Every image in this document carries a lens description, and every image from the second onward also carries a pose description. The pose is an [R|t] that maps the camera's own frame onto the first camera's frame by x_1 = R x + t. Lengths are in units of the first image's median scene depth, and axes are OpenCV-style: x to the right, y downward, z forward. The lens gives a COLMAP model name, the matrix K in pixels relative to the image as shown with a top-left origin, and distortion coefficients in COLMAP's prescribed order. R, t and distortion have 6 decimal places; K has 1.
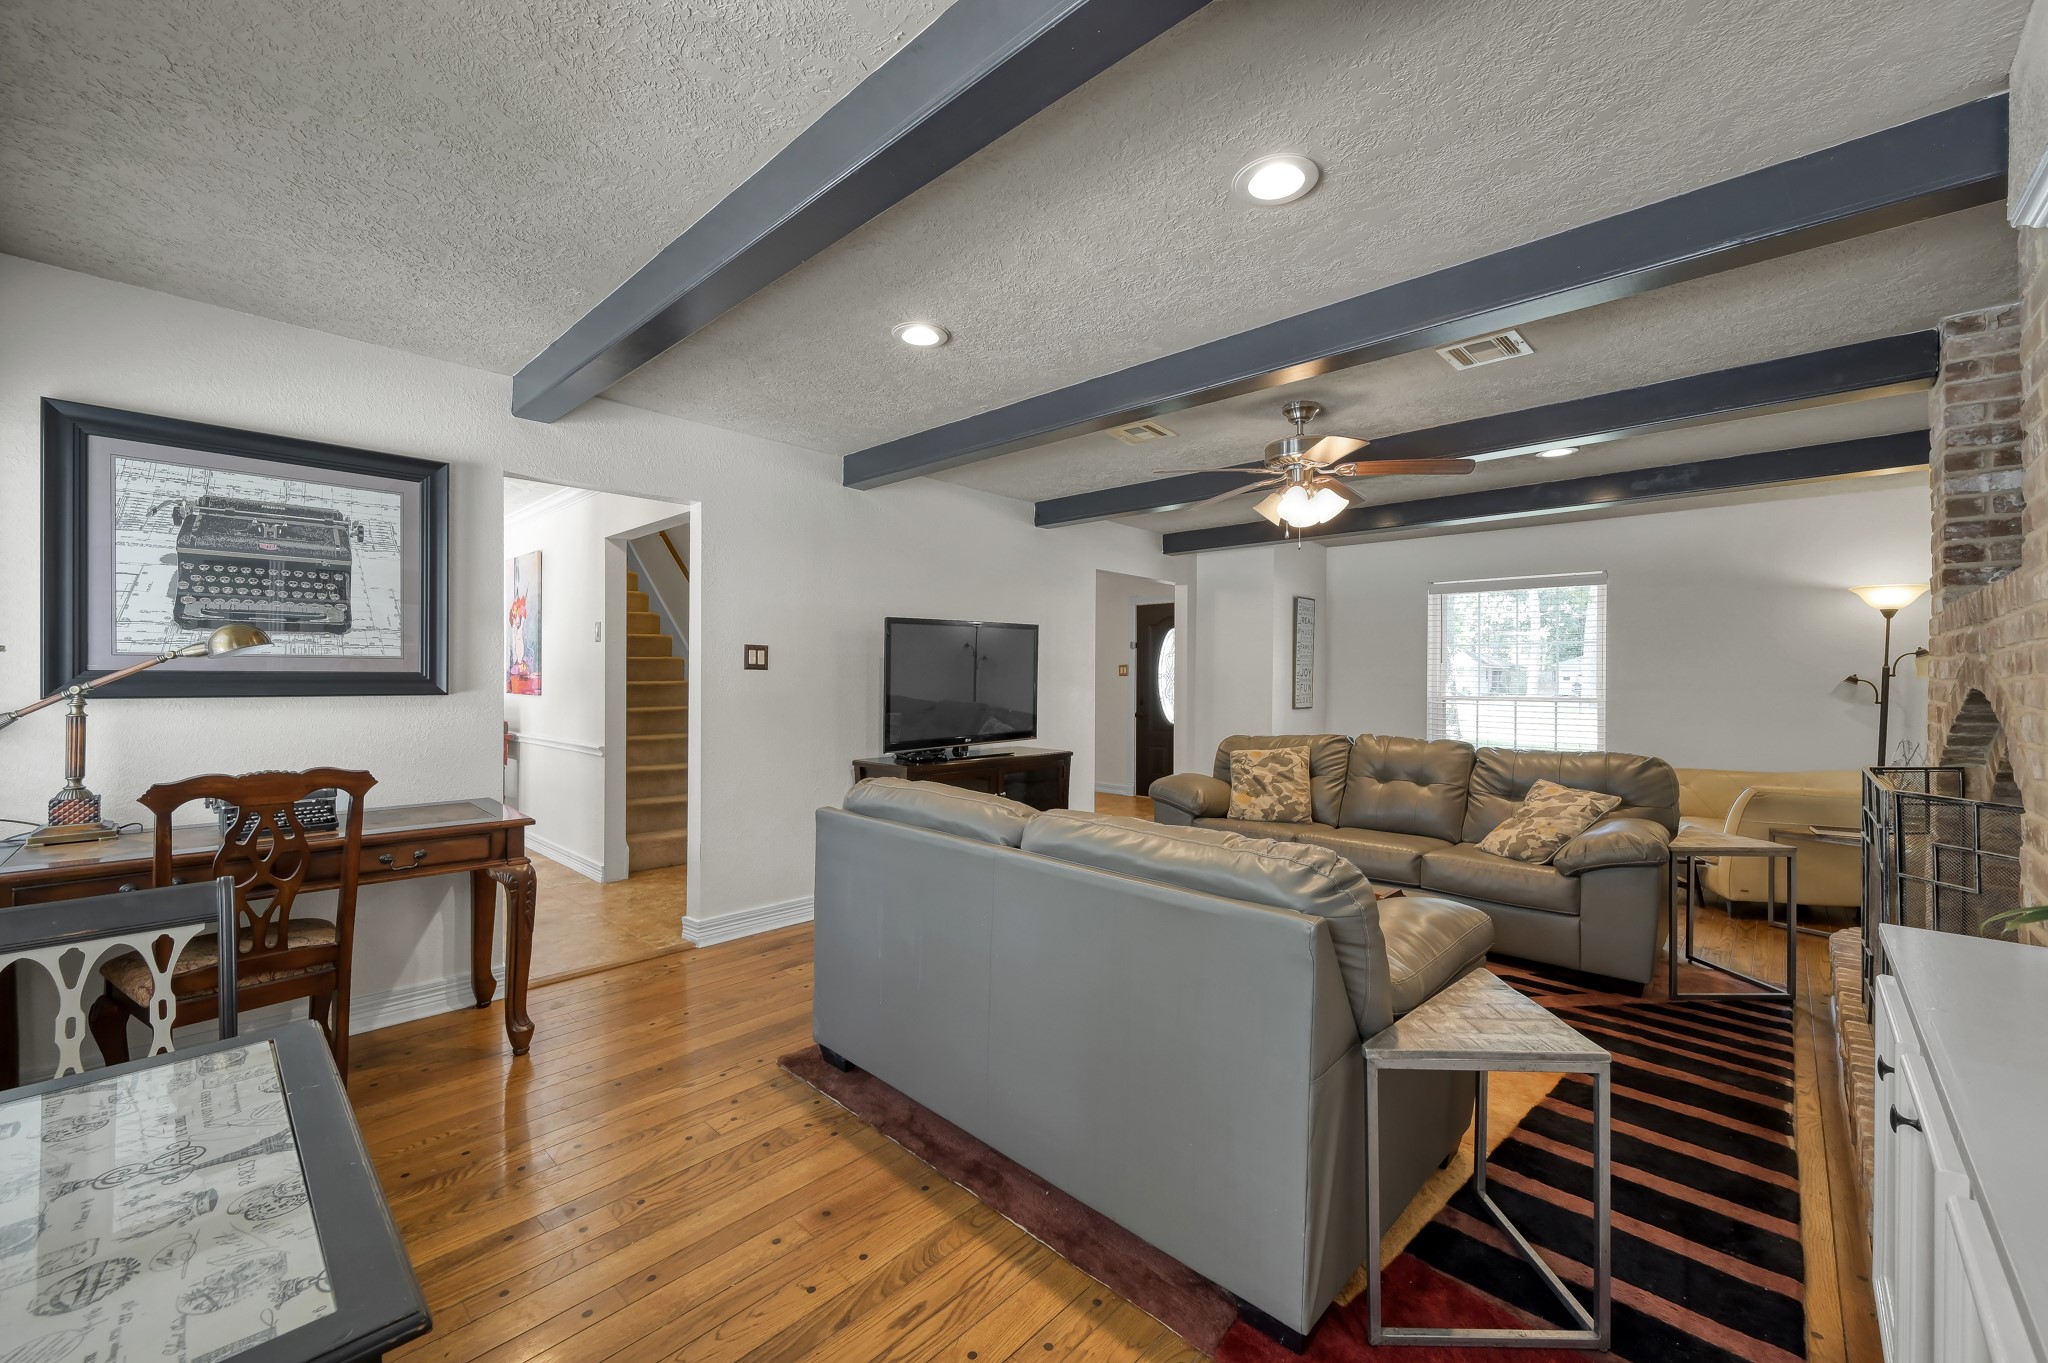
lens RADIAL K [[806.4, 0, 1025.5], [0, 806.4, 680.4], [0, 0, 1]] dist [0.000277, 0.000003]
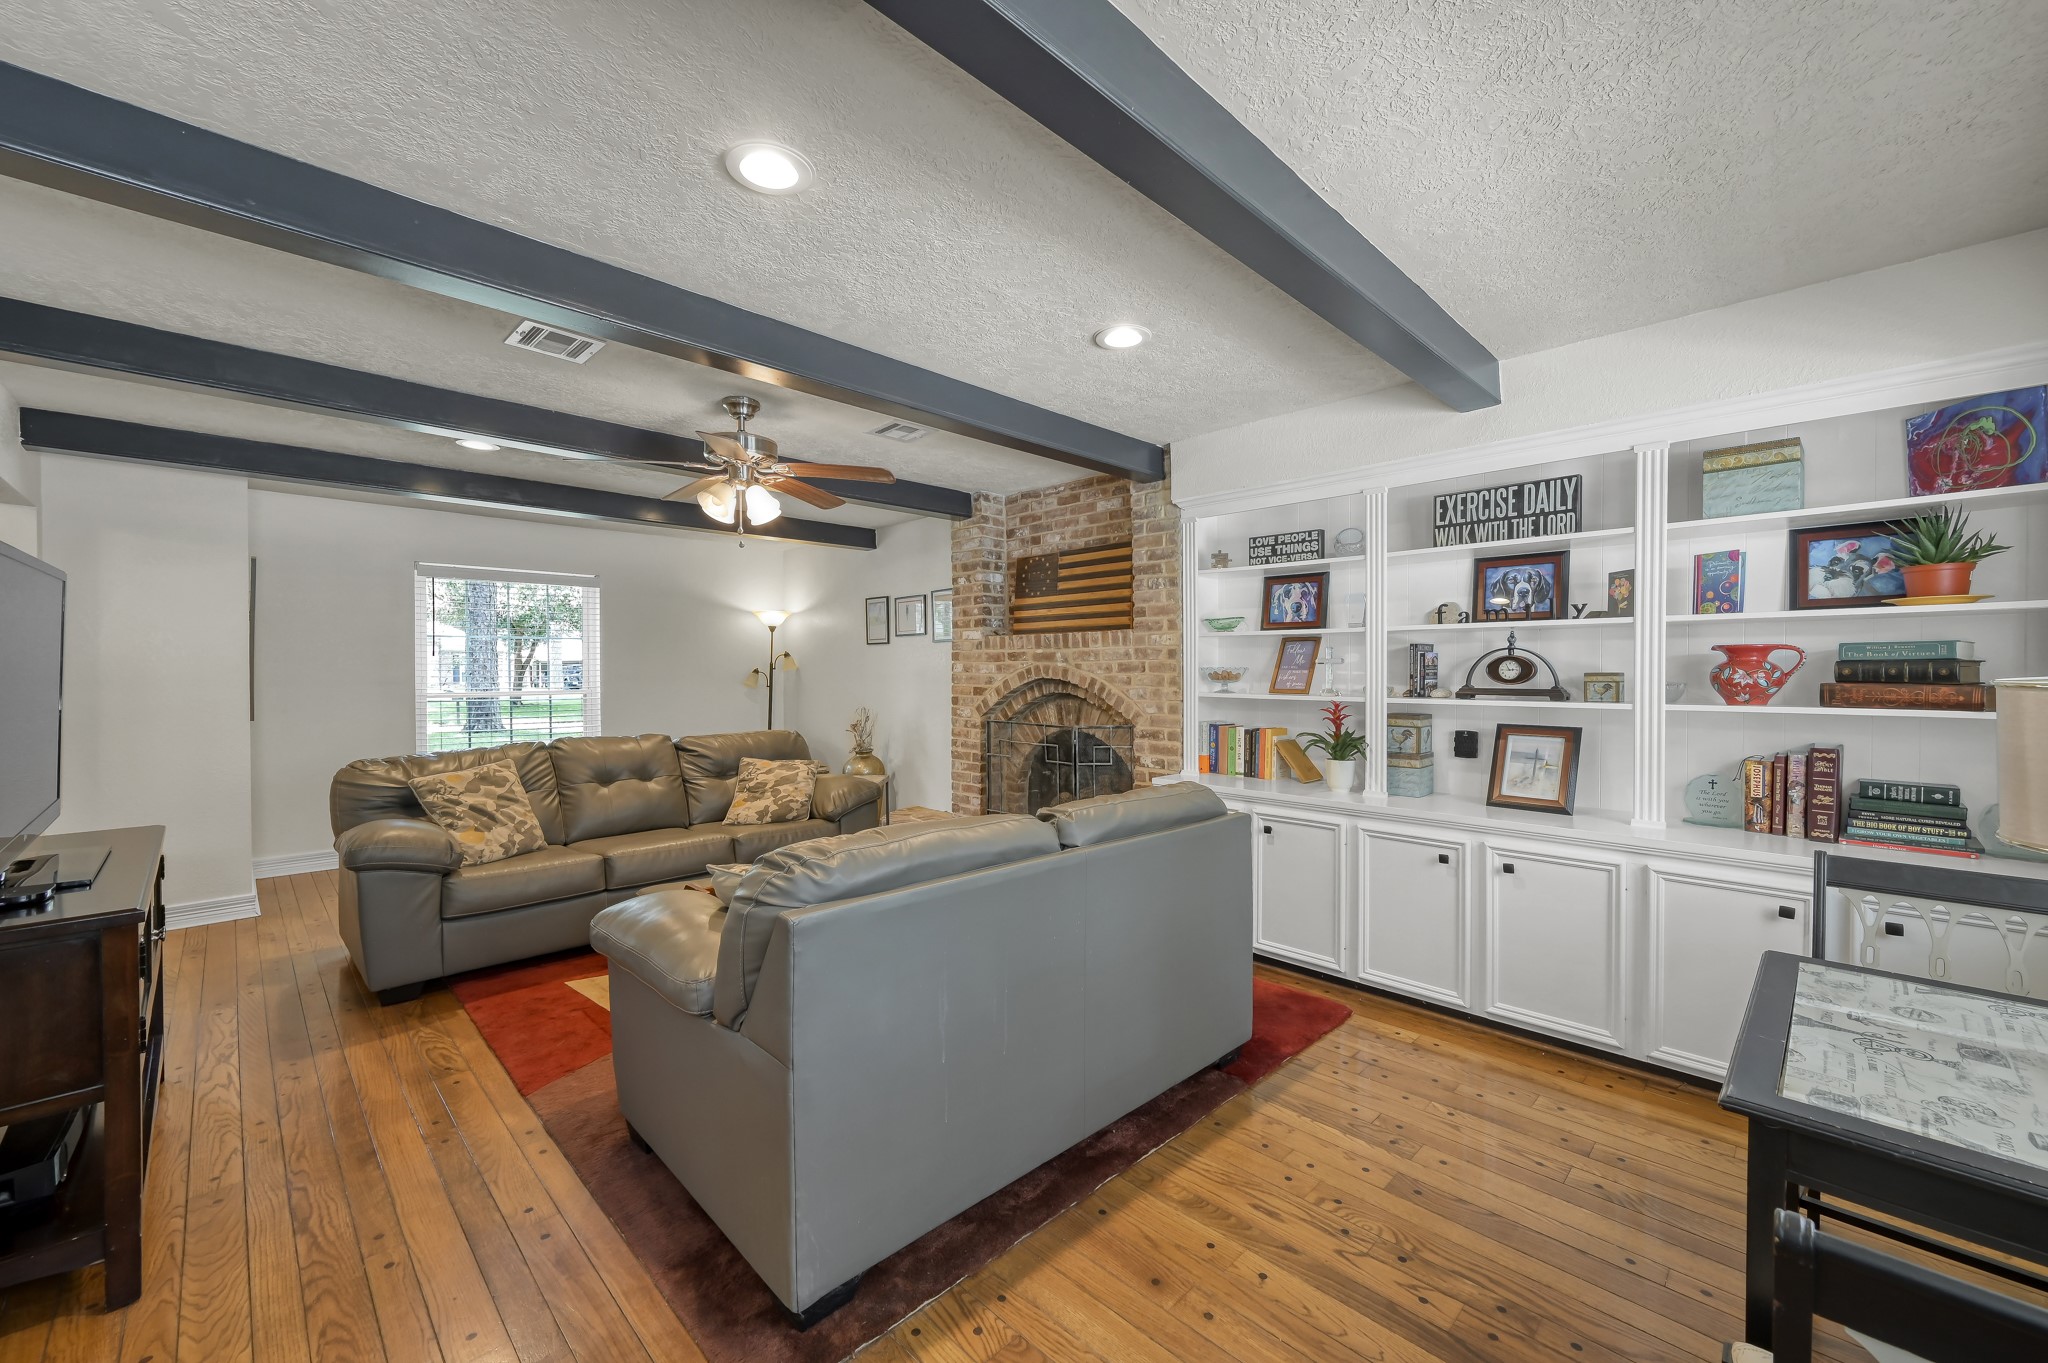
lens RADIAL K [[806.4, 0, 1025.5], [0, 806.4, 680.4], [0, 0, 1]] dist [0.000277, 0.000003]
pose [[0.033873, -0.021827, 0.999188, -0.663334], [0.005209, 0.999752, 0.021663, -0.020365], [-0.999413, 0.004471, 0.033979, 0.645743]]
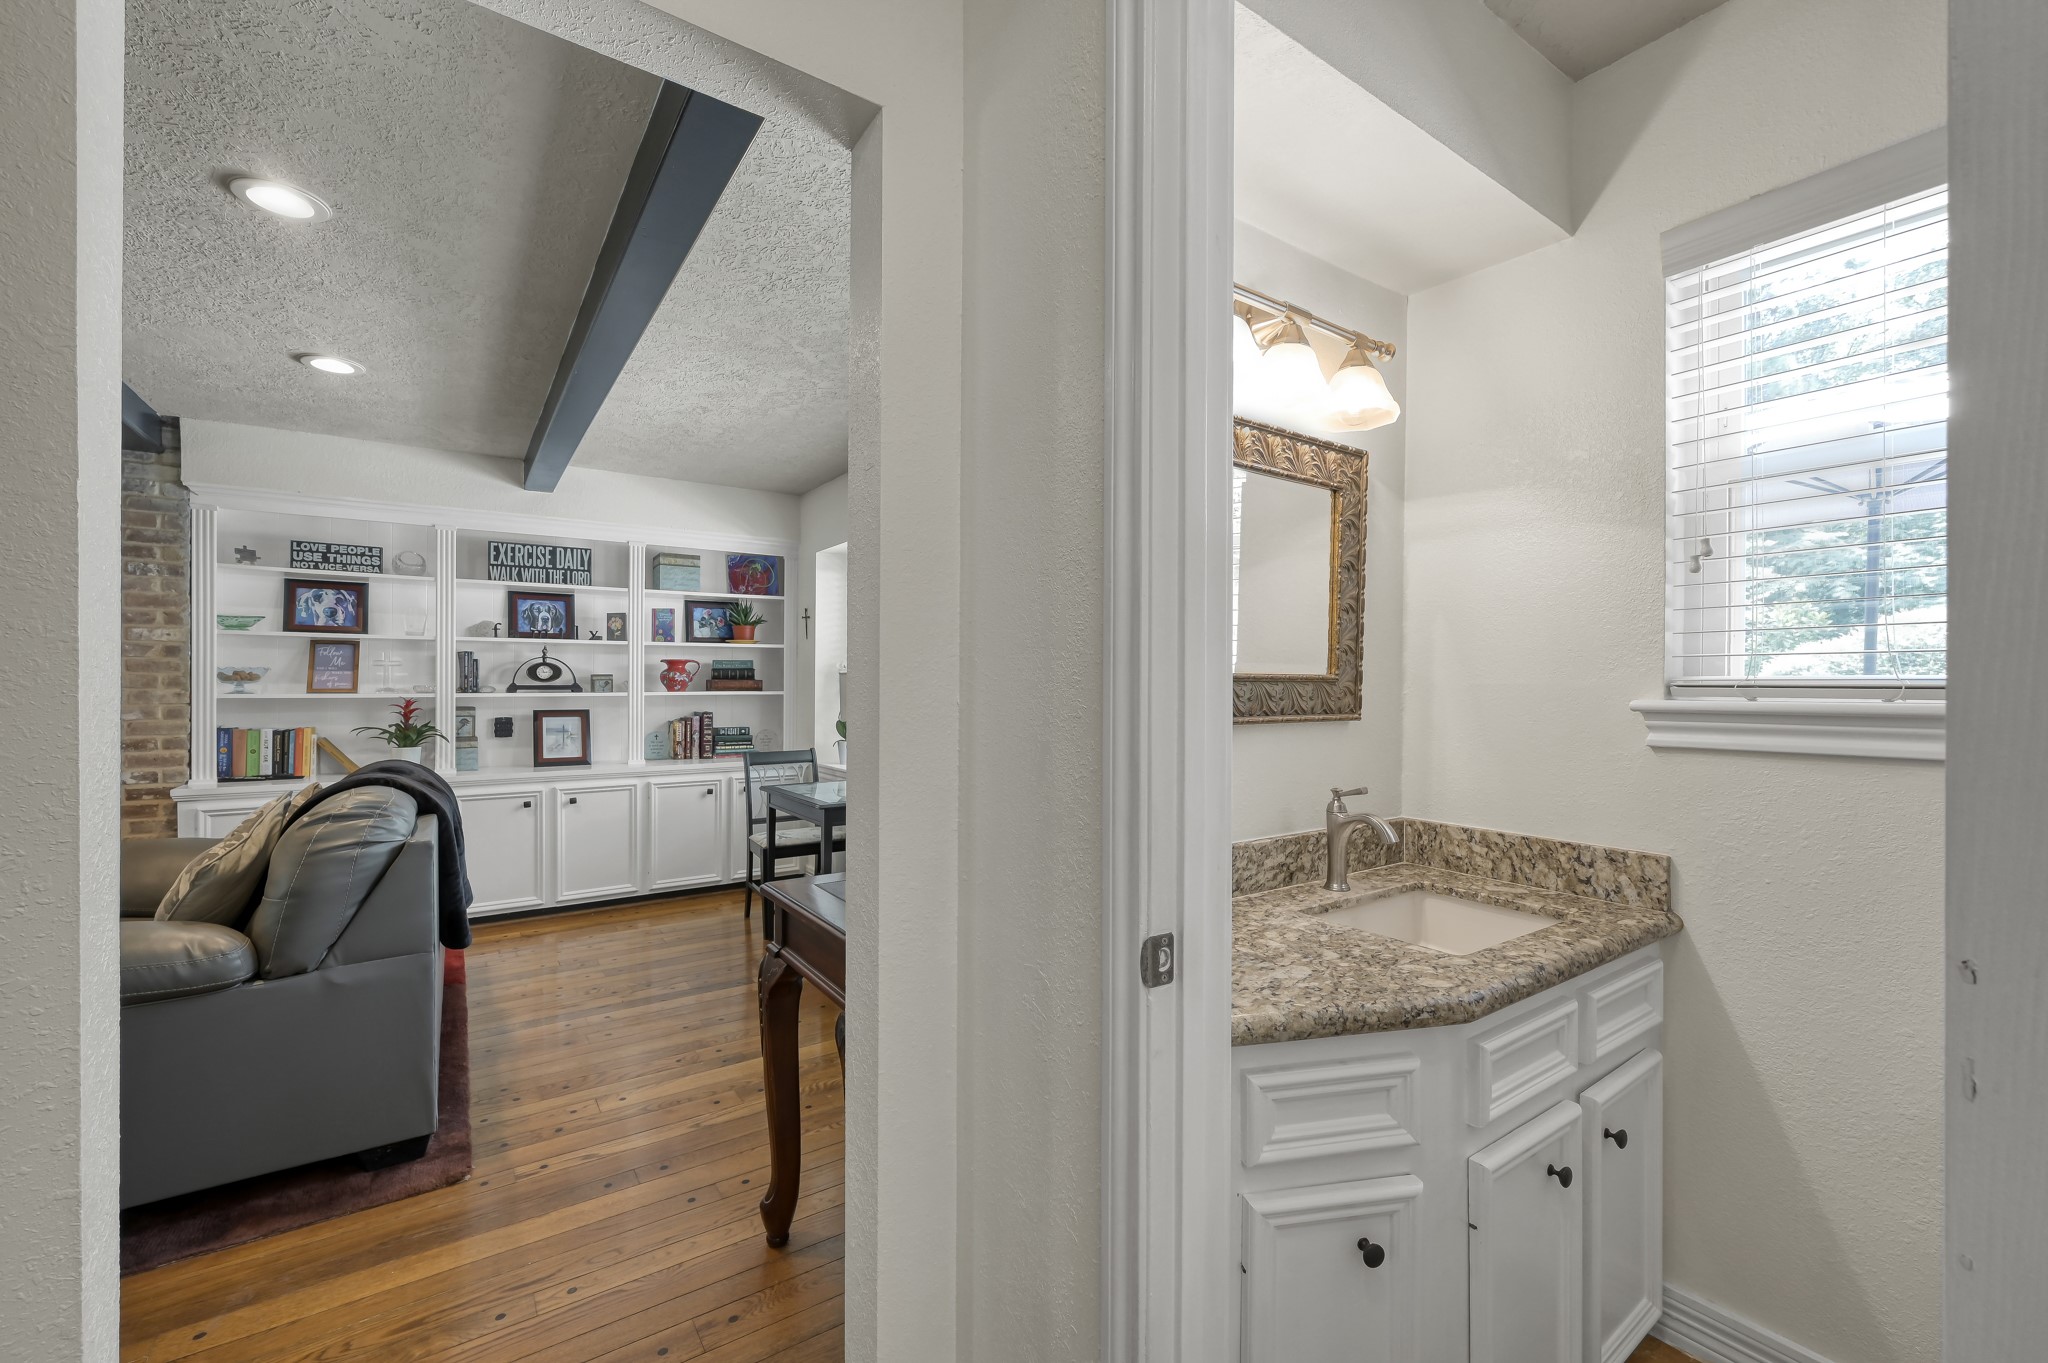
lens RADIAL K [[847.4, 0, 1024.0], [0, 847.4, 681.5], [0, 0, 1]] dist [0.000569, 0.000102]
pose [[-0.979163, -0.003838, 0.203039, -0.785969], [-0.004087, 0.999991, -0.000804, 0.003556], [-0.203035, -0.001617, -0.979170, 1.331288]]
